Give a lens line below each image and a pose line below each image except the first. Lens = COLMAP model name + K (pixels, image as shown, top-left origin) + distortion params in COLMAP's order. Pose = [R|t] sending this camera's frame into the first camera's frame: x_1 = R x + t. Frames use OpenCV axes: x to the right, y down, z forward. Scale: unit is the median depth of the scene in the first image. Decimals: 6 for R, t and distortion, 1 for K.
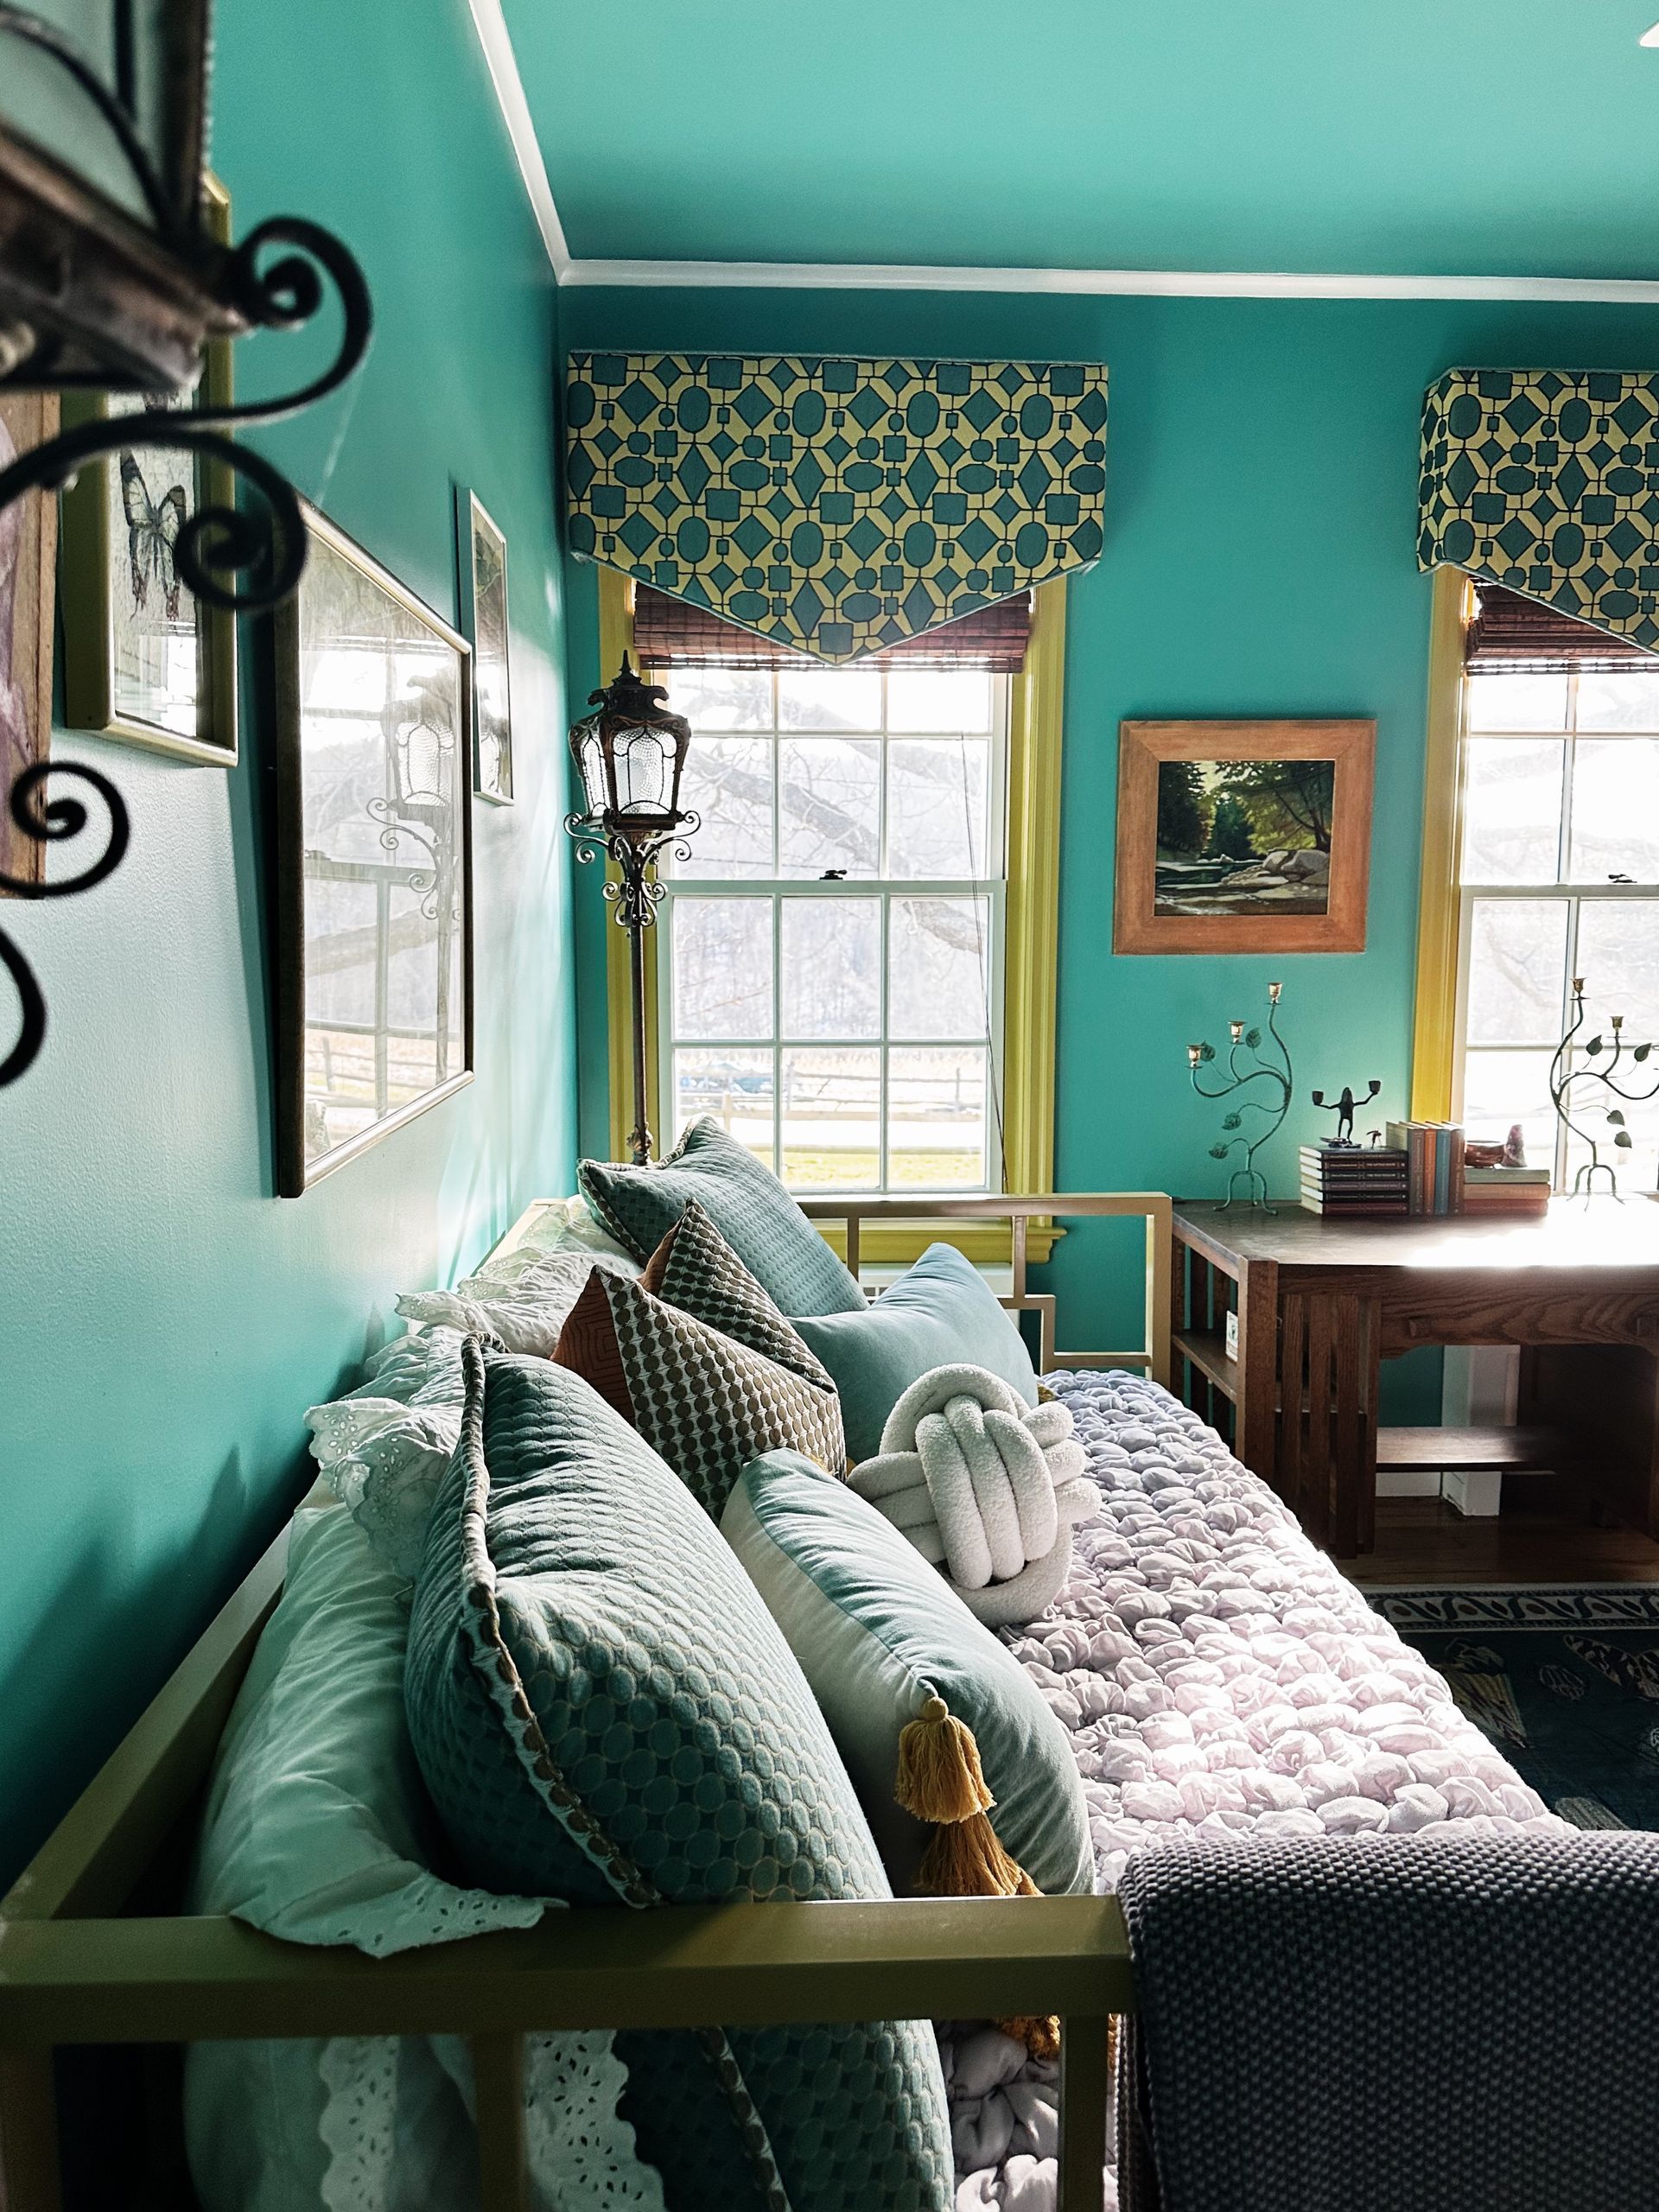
lens RADIAL K [[1562.7, 0, 824.1], [0, 1562.7, 1143.4], [0, 0, 1]] dist [0.031027, -0.050226]
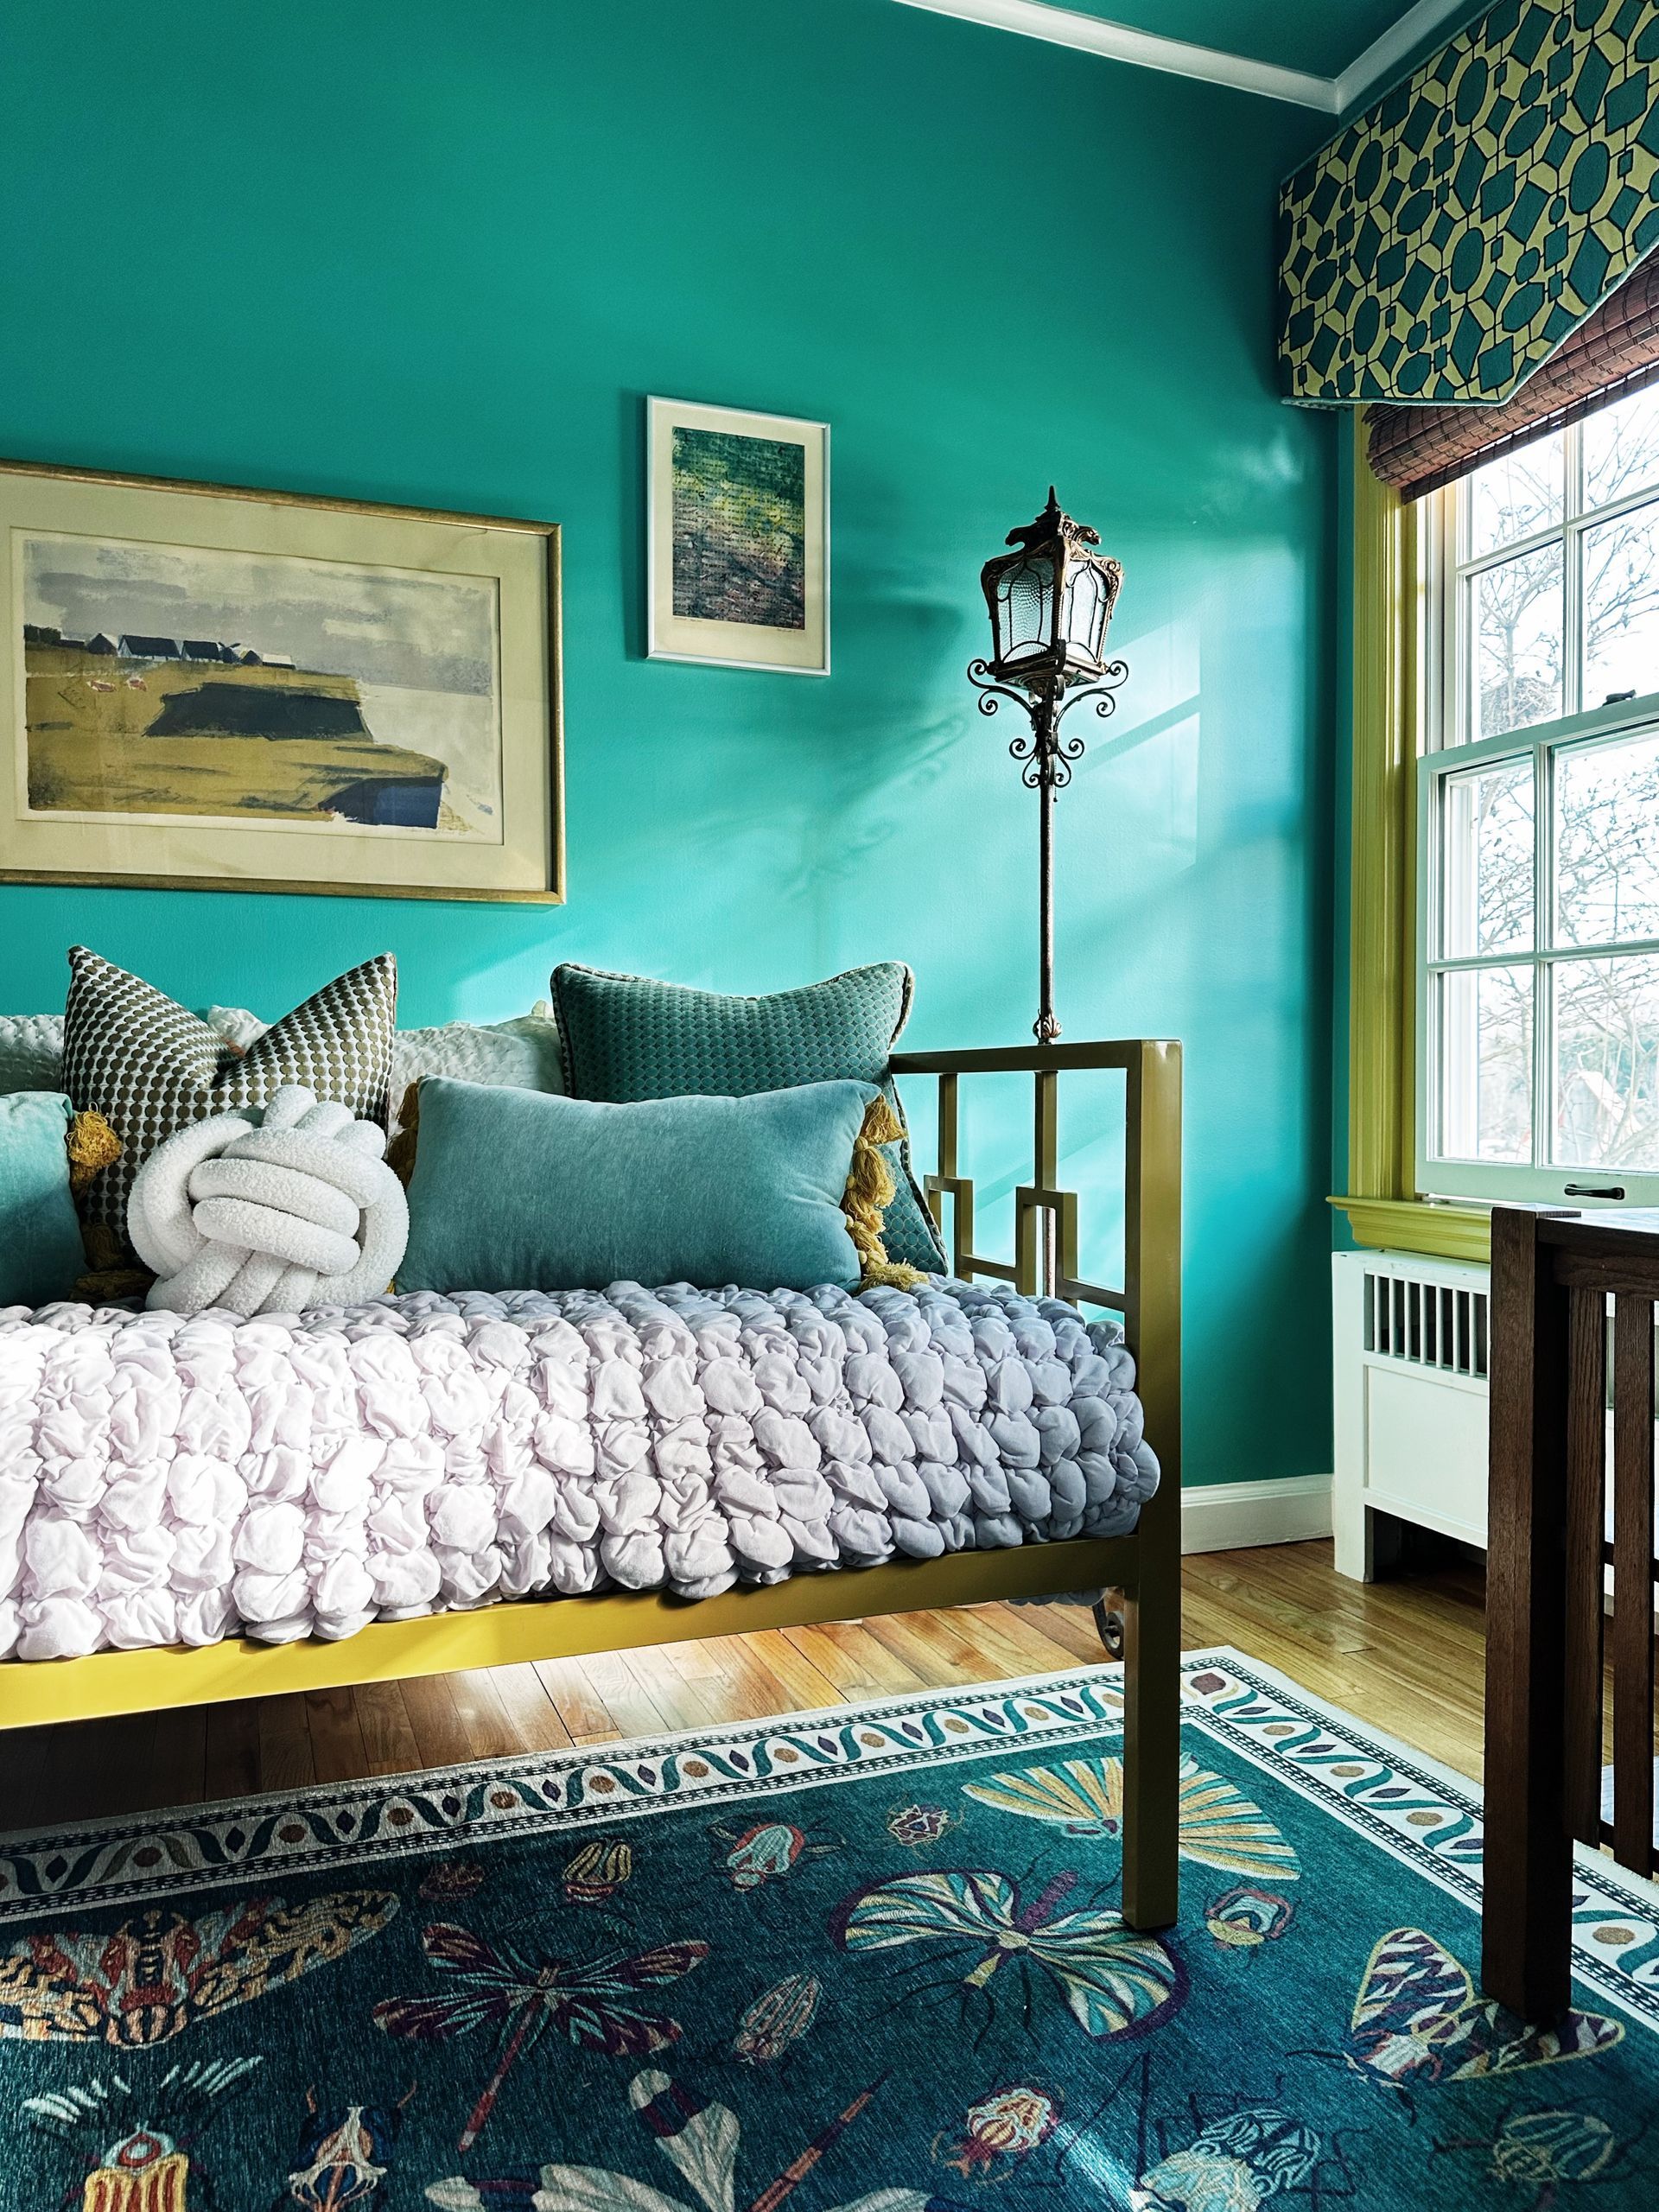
lens RADIAL K [[1562.7, 0, 826.8], [0, 1562.7, 1113.8], [0, 0, 1]] dist [0.031027, -0.050226]
pose [[0.321064, 0.014993, -0.946939, 0.588838], [-0.137319, 0.990045, -0.030883, 0.077930], [0.937049, 0.139948, 0.319926, 0.532211]]
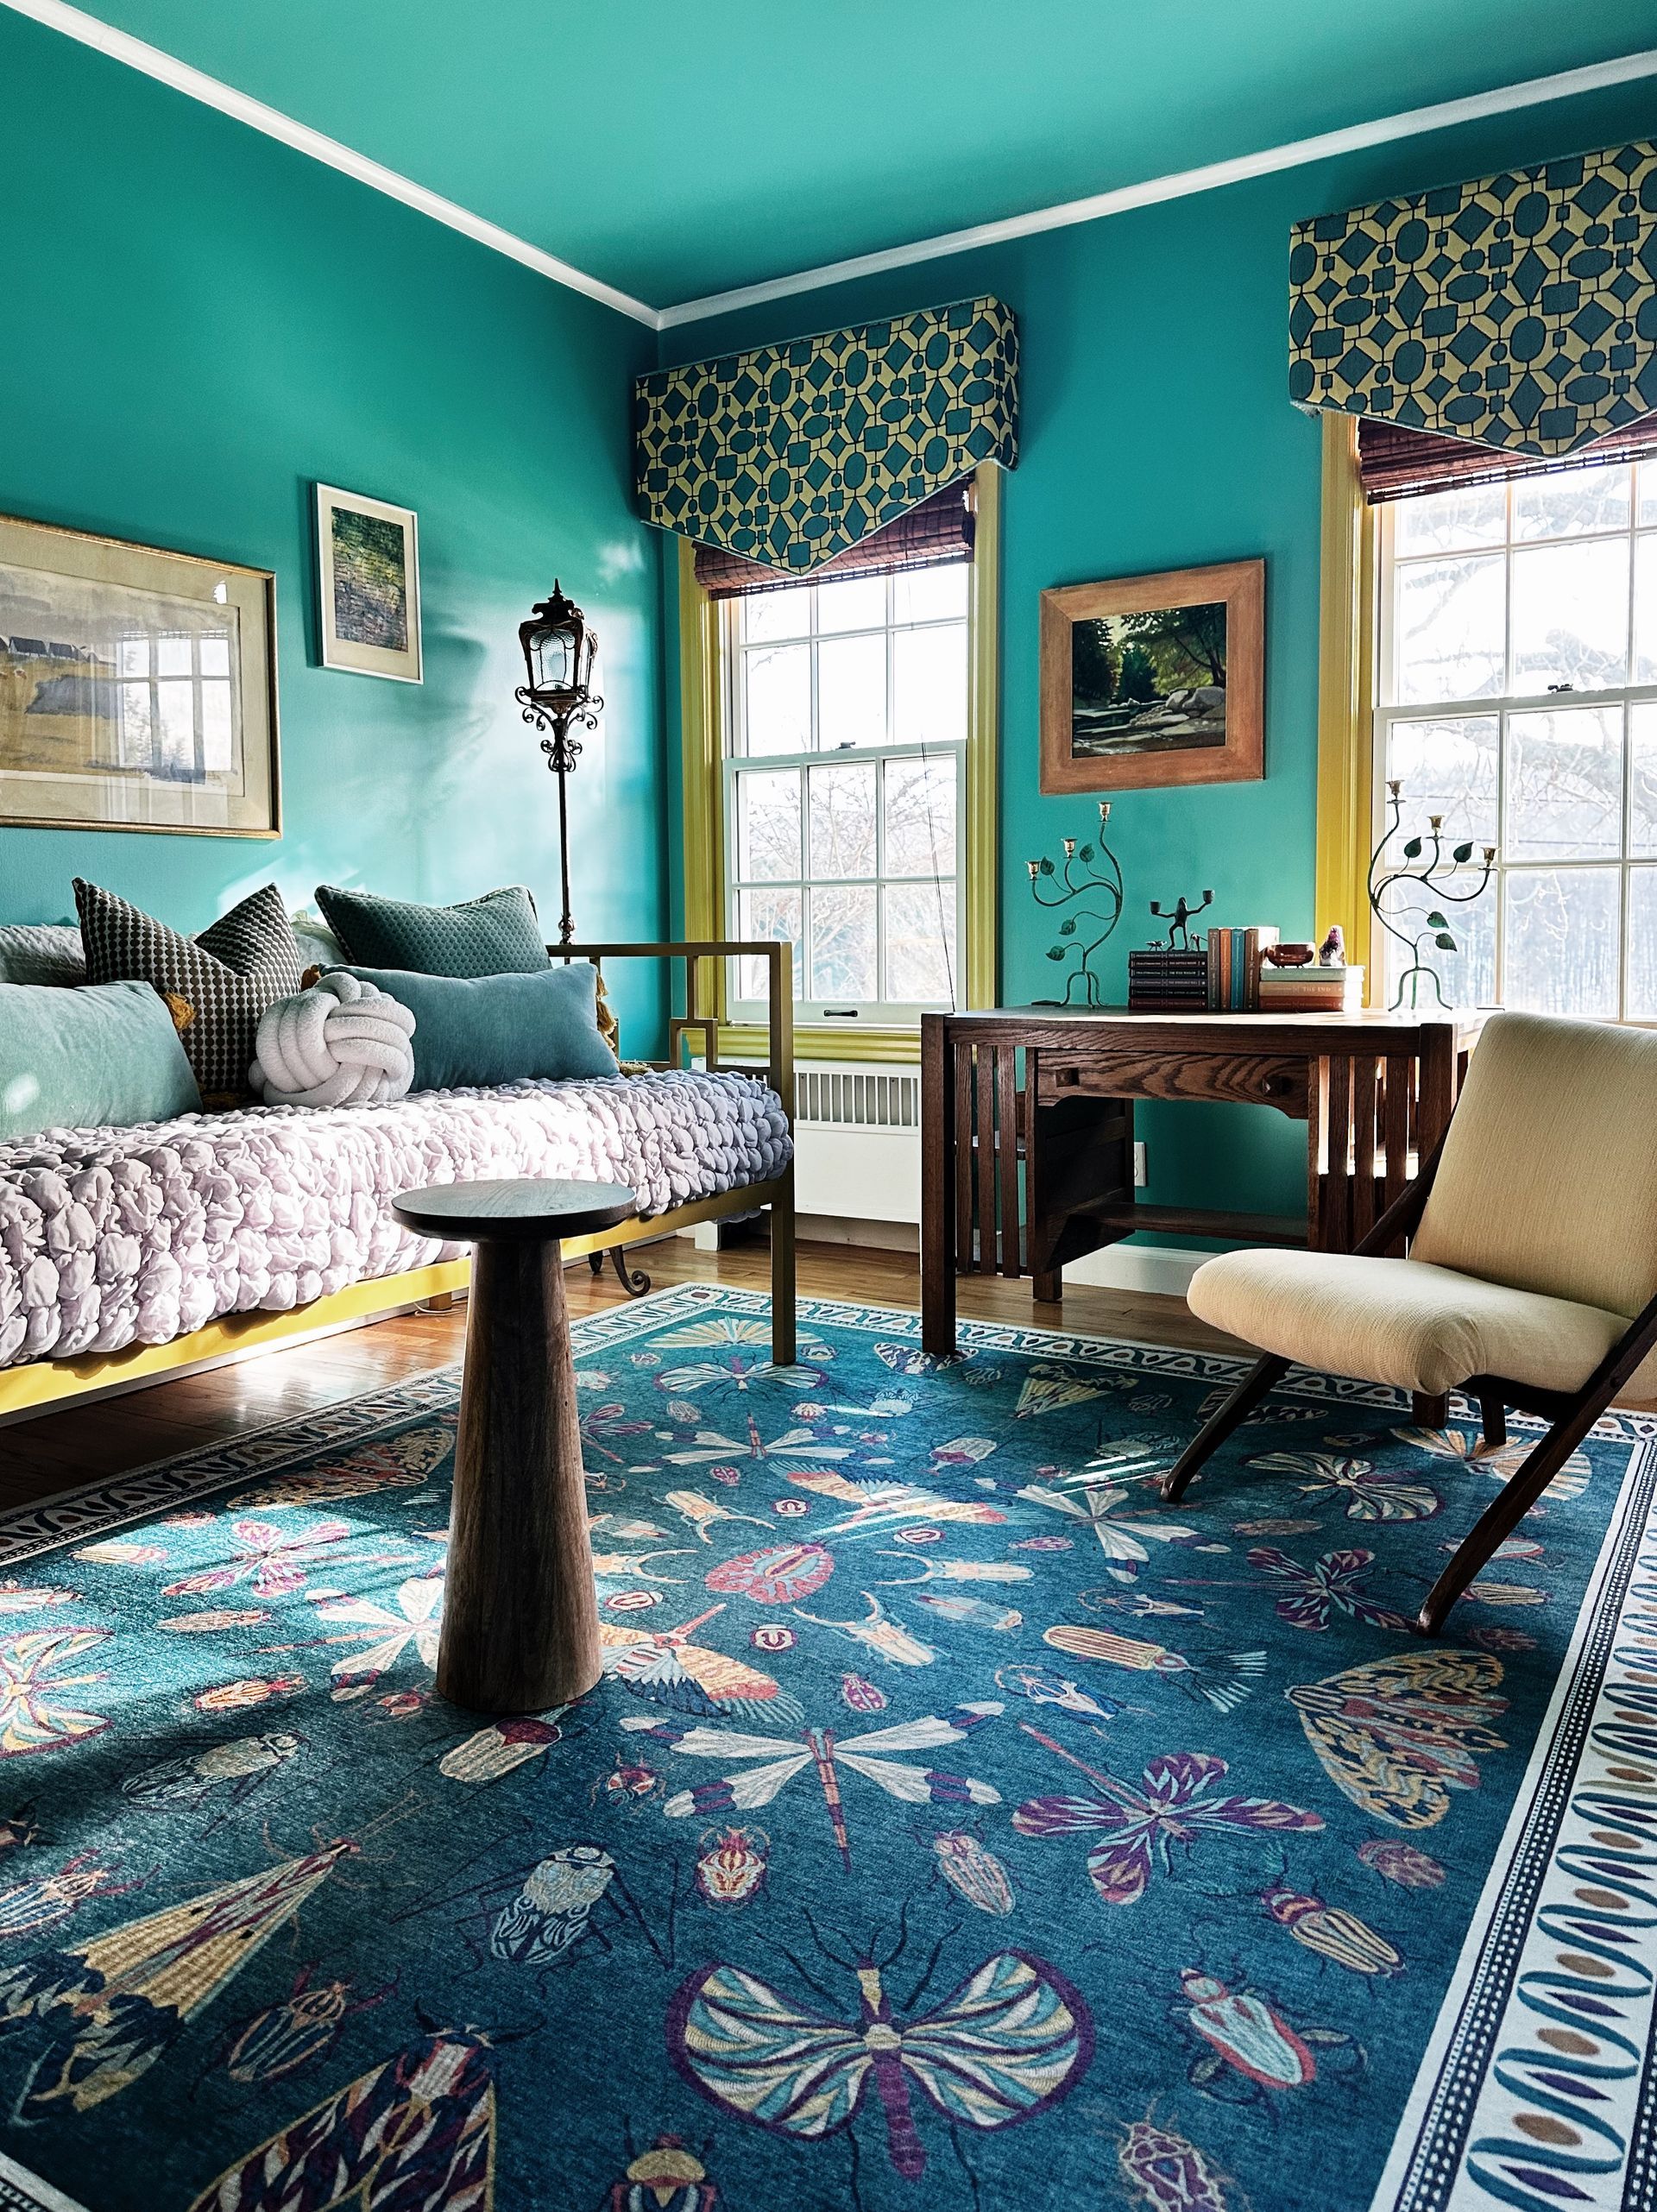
lens RADIAL K [[1562.6, 0, 813.6], [0, 1562.6, 1073.7], [0, 0, 1]] dist [0.031027, -0.050226]
pose [[0.835618, 0.037413, -0.548035, 0.731332], [-0.067555, 0.997104, -0.034936, 0.143348], [0.545141, 0.066216, 0.835725, -0.033615]]
